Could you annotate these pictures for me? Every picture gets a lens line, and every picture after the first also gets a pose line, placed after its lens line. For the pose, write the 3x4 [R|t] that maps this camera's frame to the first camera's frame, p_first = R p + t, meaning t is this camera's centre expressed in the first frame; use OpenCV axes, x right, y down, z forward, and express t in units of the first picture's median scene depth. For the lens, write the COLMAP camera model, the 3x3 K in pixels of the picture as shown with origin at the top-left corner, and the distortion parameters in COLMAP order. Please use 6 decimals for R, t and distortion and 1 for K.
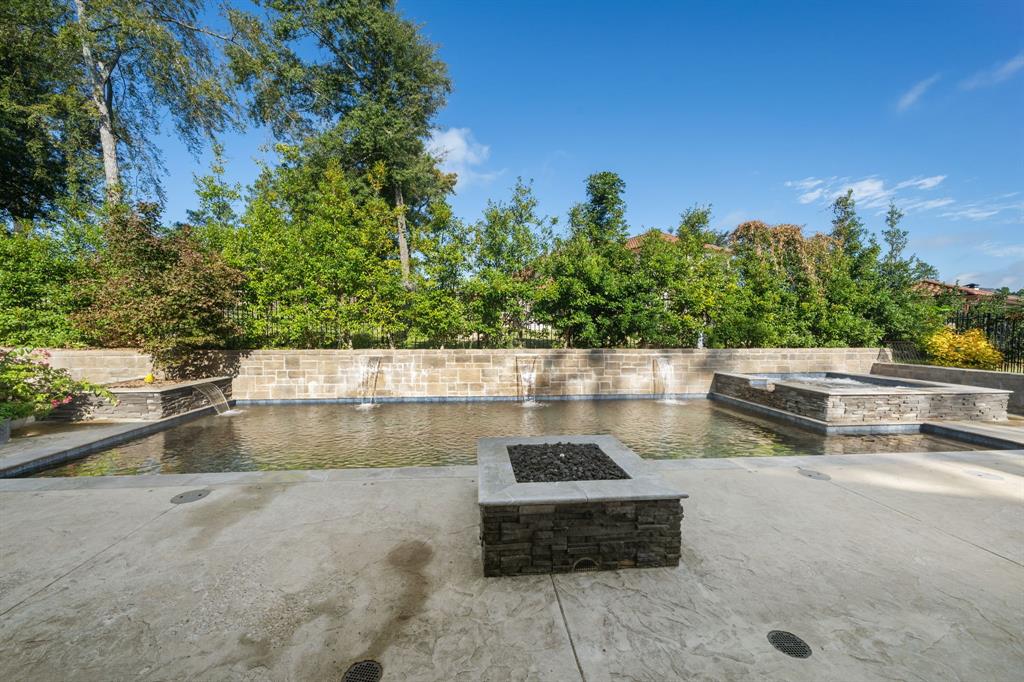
lens RADIAL K [[393.1, 0, 513.3], [0, 393.1, 347.1], [0, 0, 1]] dist [-0.002024, -0.000493]
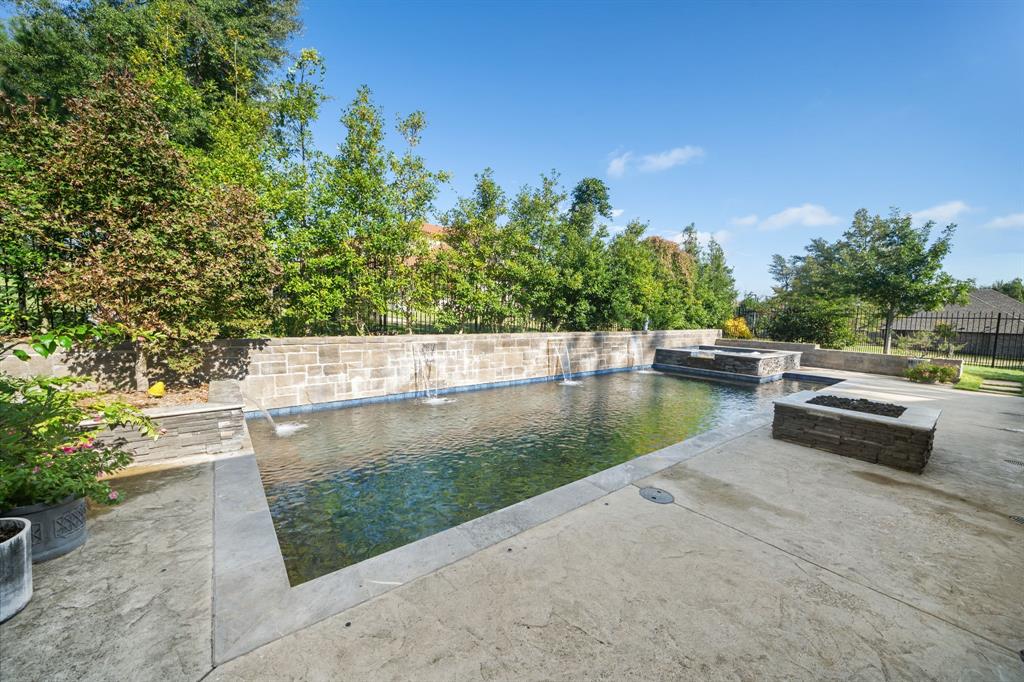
lens RADIAL K [[384.2, 0, 516.6], [0, 384.2, 350.3], [0, 0, 1]] dist [-0.000933, 0.000004]
pose [[0.830568, -0.037310, 0.555666, -0.659417], [0.006692, 0.998350, 0.057031, -0.007664], [-0.556877, -0.043650, 0.829447, 0.182560]]
